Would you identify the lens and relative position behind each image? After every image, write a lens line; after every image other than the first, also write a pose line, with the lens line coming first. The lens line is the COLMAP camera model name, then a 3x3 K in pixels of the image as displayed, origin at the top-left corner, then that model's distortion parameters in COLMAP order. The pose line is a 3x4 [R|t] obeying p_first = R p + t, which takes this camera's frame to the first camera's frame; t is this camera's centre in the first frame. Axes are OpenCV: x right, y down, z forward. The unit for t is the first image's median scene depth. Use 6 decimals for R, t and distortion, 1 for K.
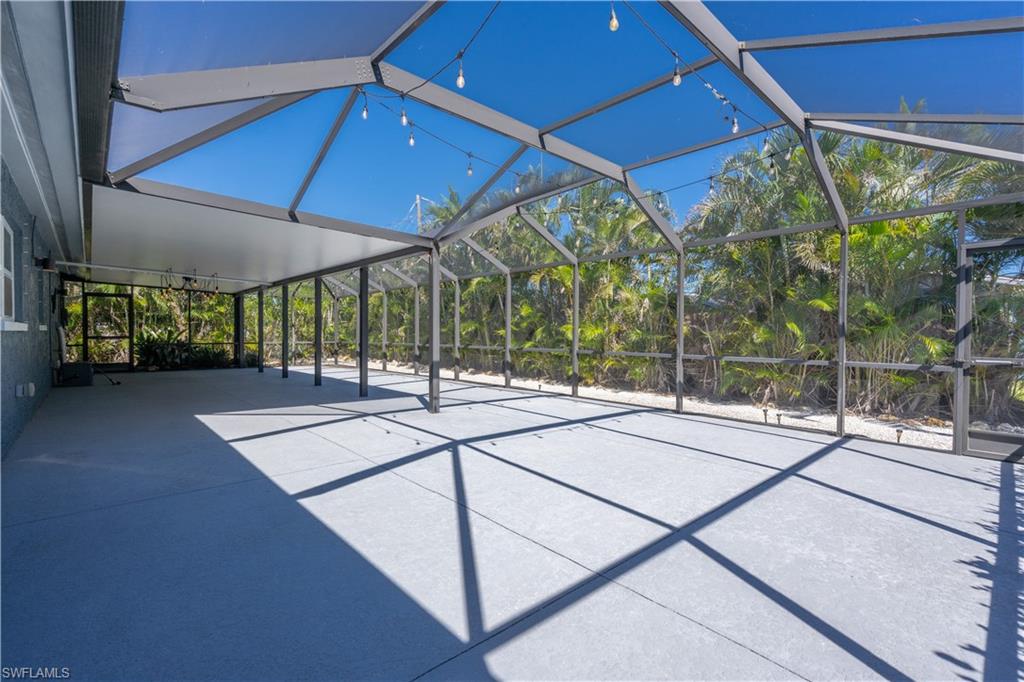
lens RADIAL K [[470.0, 0, 505.7], [0, 470.0, 337.7], [0, 0, 1]] dist [-0.000480, 0.000359]
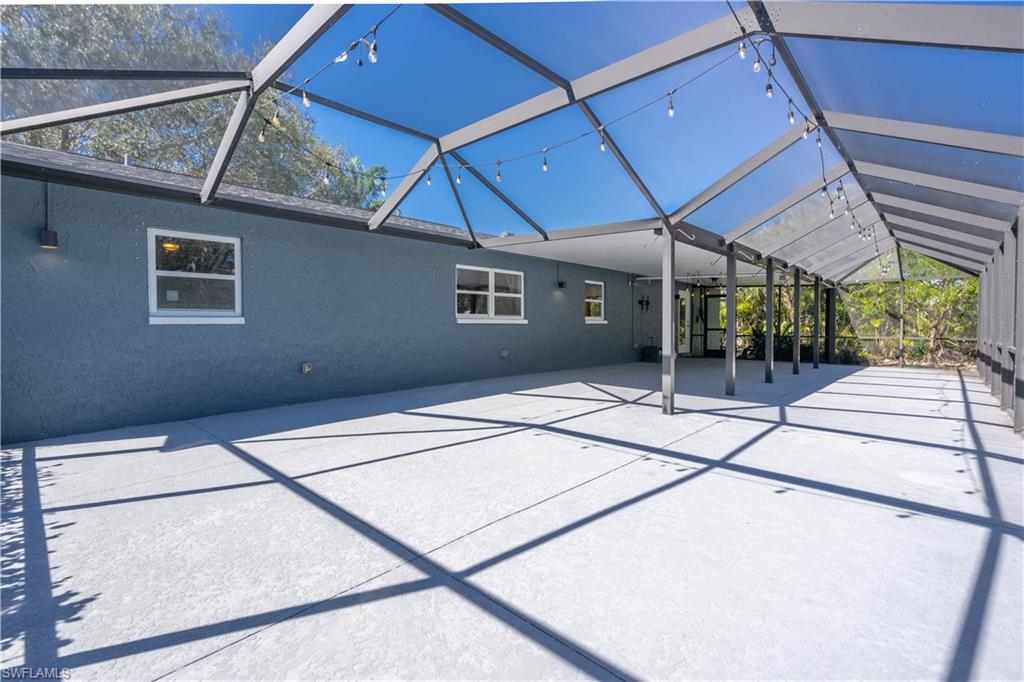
lens RADIAL K [[470.0, 0, 505.7], [0, 470.0, 337.7], [0, 0, 1]] dist [-0.000480, 0.000359]
pose [[0.059232, 0.017695, -0.998087, 1.656626], [-0.009865, 0.999804, 0.017140, 0.009867], [0.998195, 0.008831, 0.059395, 1.515724]]
